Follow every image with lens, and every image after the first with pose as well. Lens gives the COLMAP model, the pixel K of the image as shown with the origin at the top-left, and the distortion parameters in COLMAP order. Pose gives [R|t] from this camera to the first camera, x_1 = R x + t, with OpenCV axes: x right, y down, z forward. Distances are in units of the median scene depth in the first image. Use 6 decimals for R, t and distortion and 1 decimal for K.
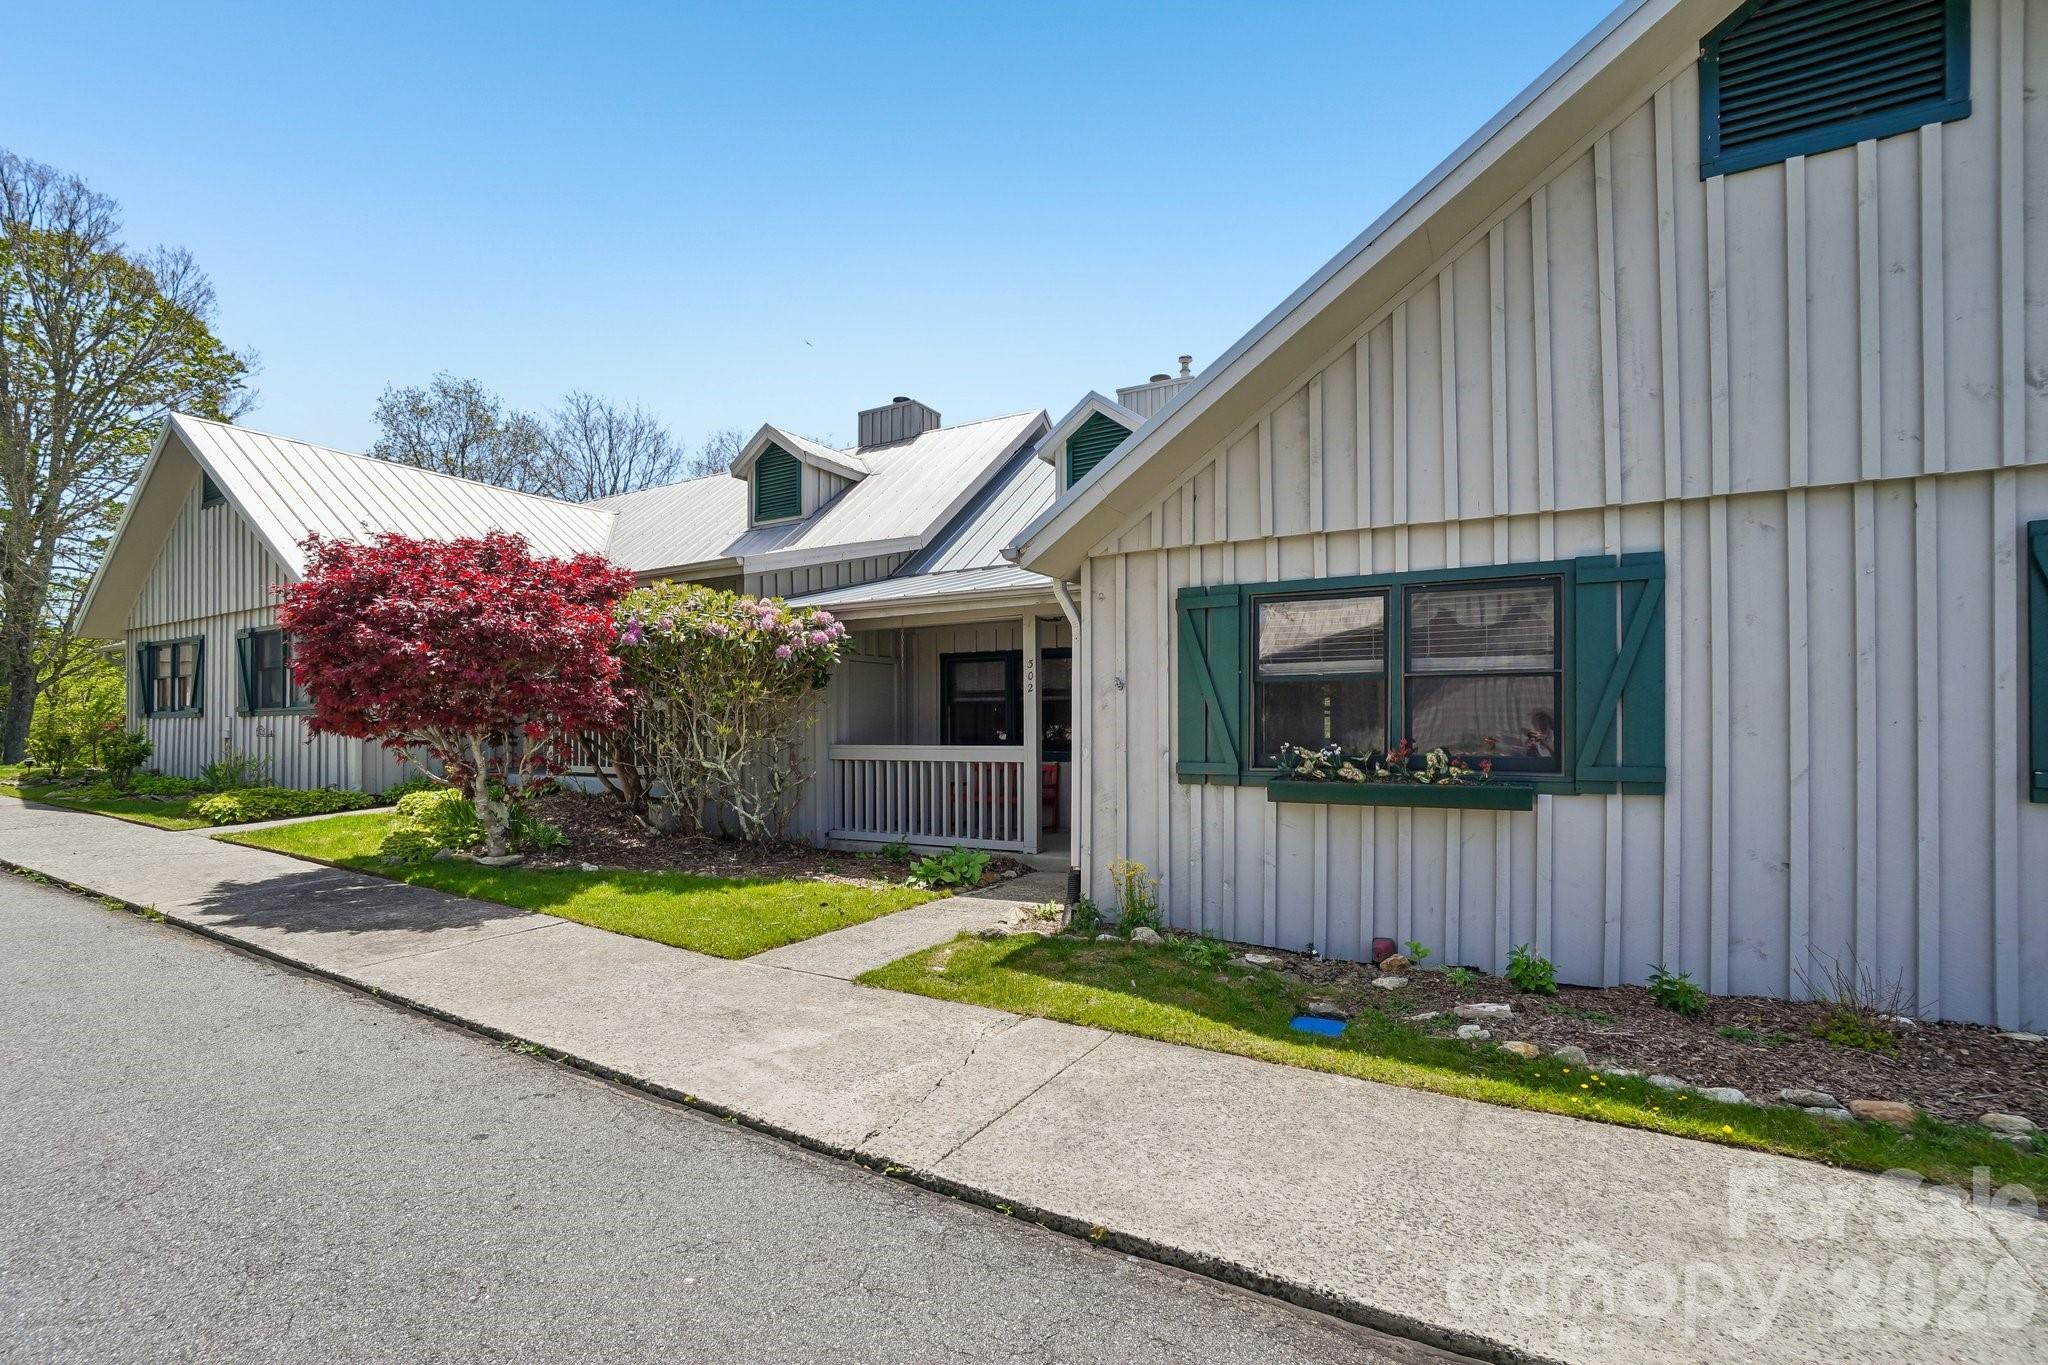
lens RADIAL K [[918.6, 0, 1032.9], [0, 918.6, 684.6], [0, 0, 1]] dist [-0.051044, 0.020310]
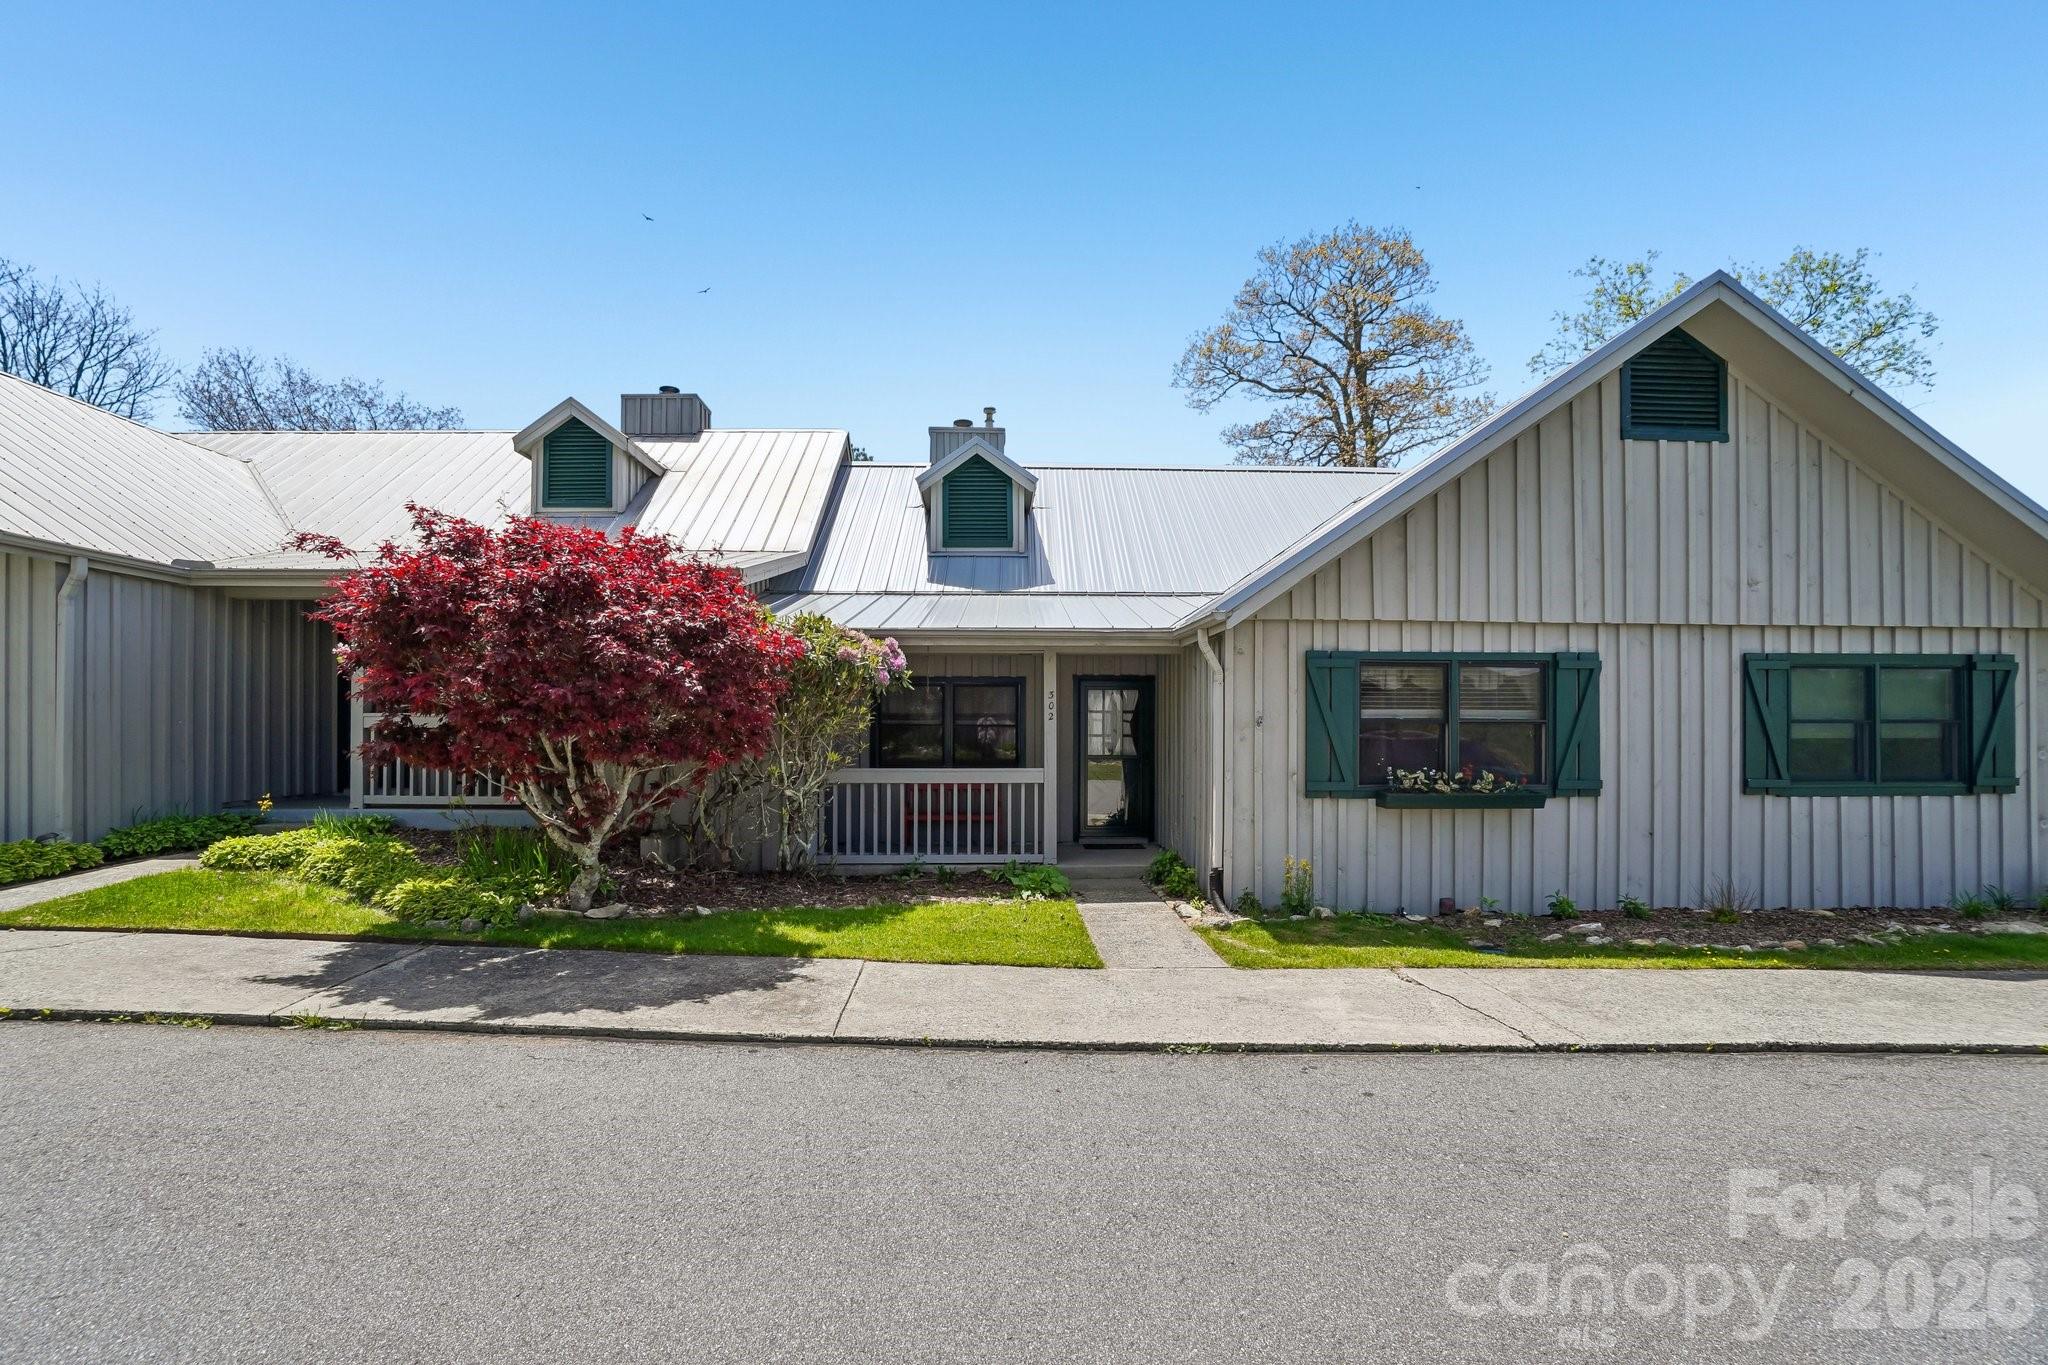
lens RADIAL K [[918.6, 0, 1026.5], [0, 918.6, 700.2], [0, 0, 1]] dist [-0.051044, 0.020310]
pose [[0.854208, 0.026123, 0.519274, -1.038540], [-0.028661, 0.999584, -0.003137, -0.021151], [-0.519140, -0.012203, 0.854602, 0.097694]]
